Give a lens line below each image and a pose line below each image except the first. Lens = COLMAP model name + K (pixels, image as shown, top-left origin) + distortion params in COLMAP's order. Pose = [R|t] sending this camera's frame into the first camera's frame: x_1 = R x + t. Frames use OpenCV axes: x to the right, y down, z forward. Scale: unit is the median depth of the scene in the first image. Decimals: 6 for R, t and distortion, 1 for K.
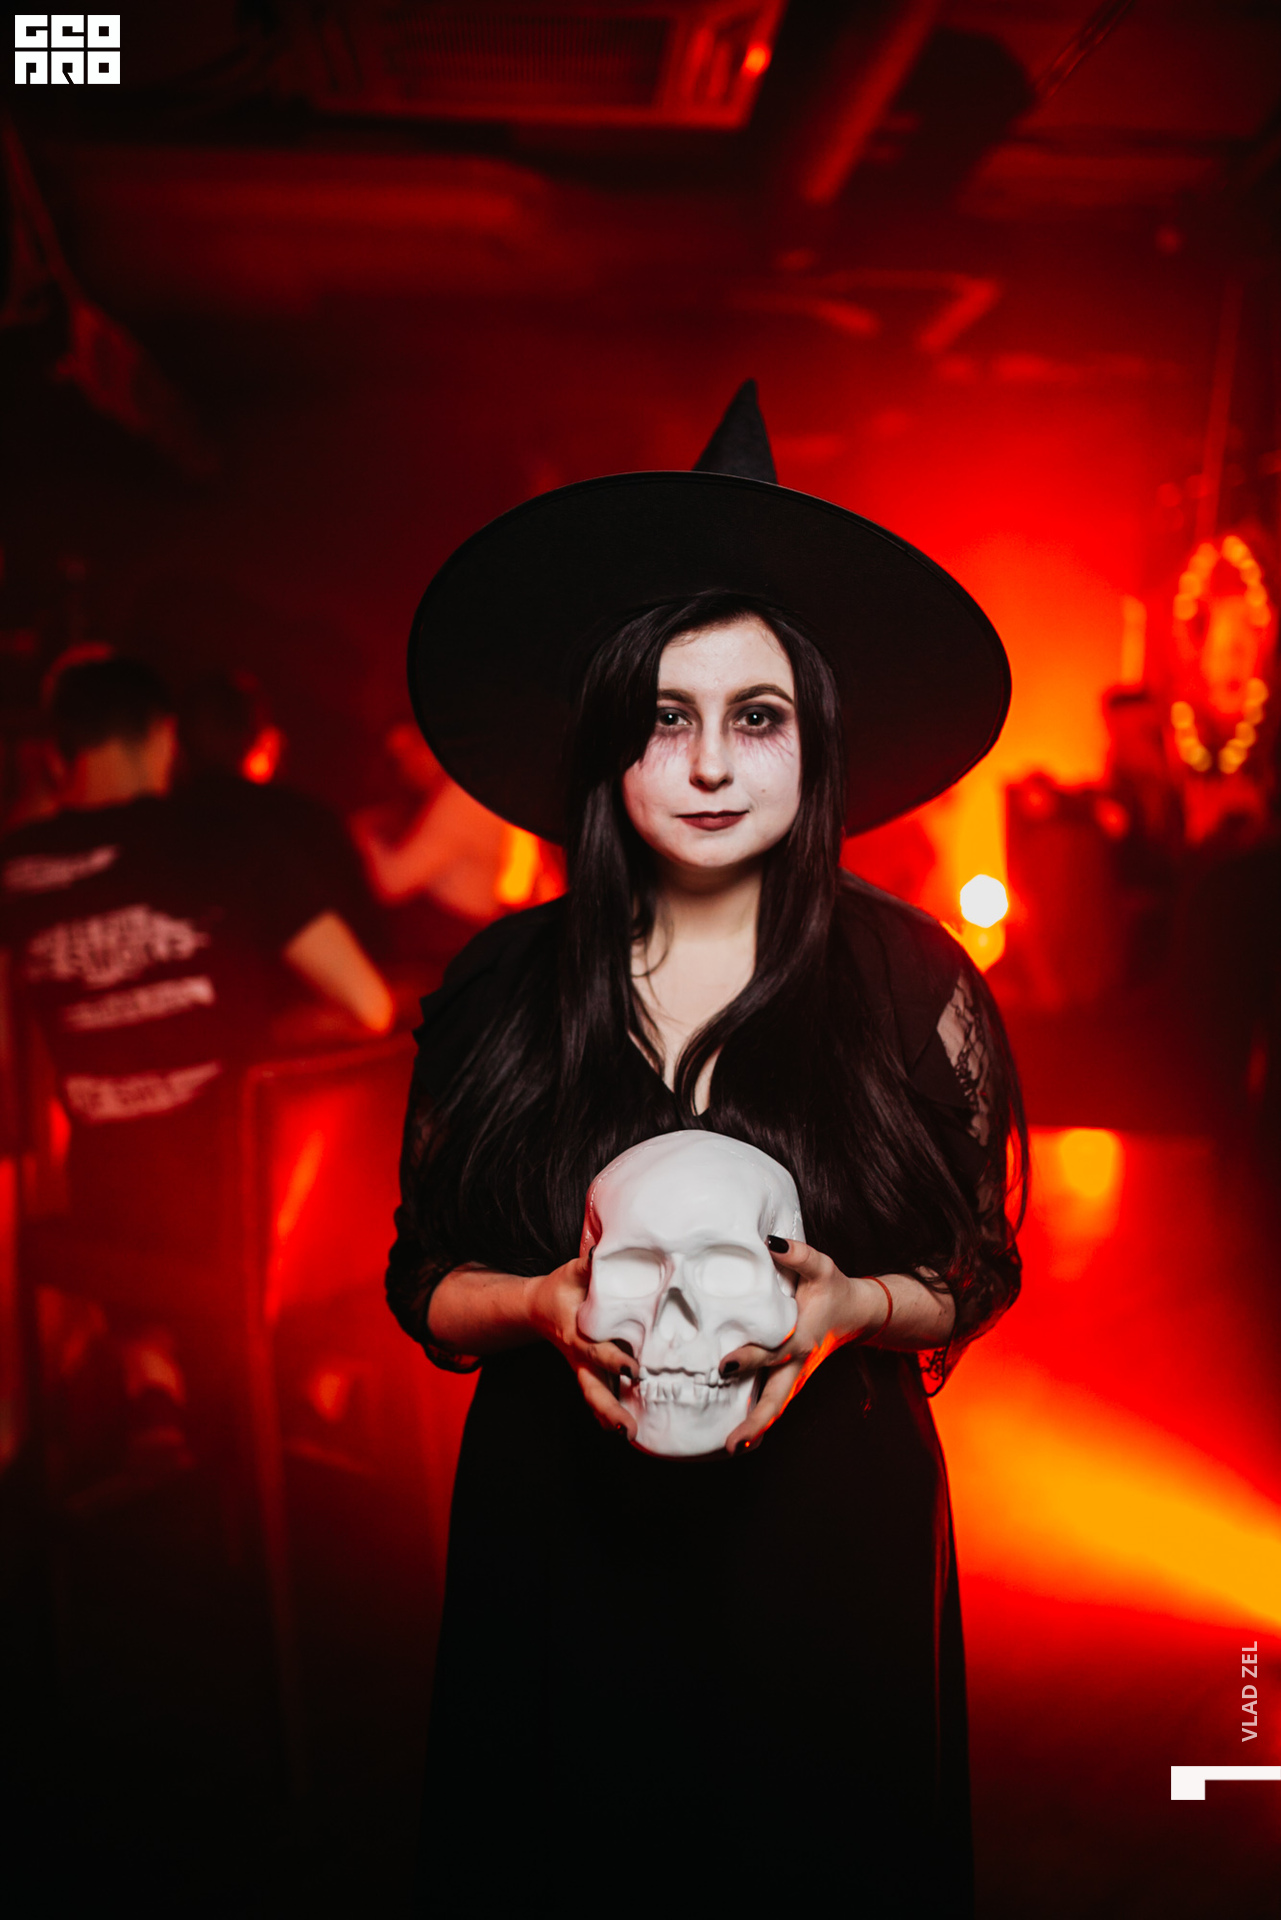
lens RADIAL K [[1935.5, 0, 640.5], [0, 1935.5, 960.0], [0, 0, 1]] dist [-0.002879, 0.229845]
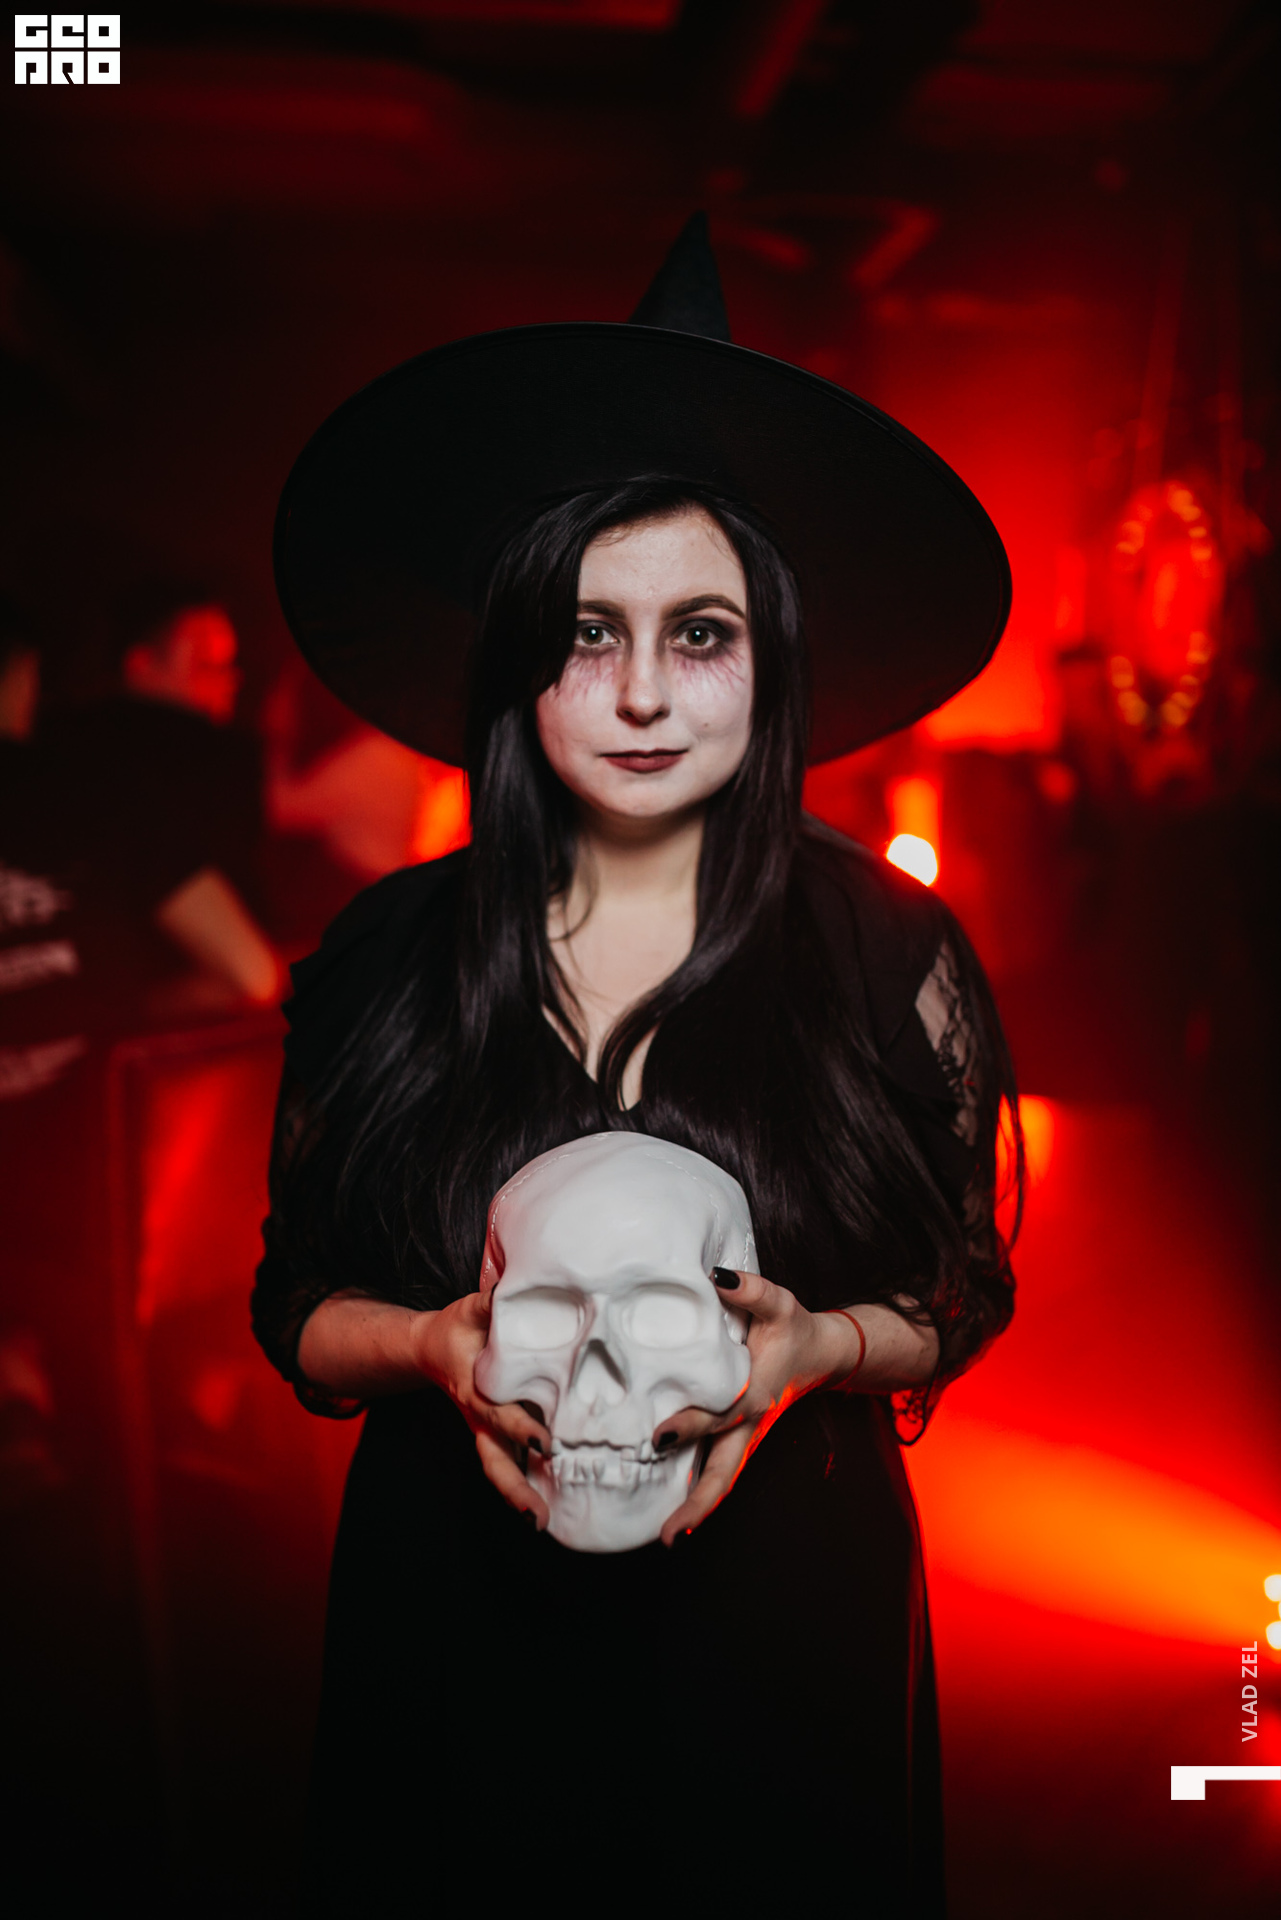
lens RADIAL K [[1935.5, 0, 640.5], [0, 1935.5, 960.0], [0, 0, 1]] dist [-0.002879, 0.229845]
pose [[0.999297, 0.001447, 0.037455, 0.005022], [-0.002206, 0.999793, 0.020238, -0.000222], [-0.037418, -0.020306, 0.999093, 0.187425]]
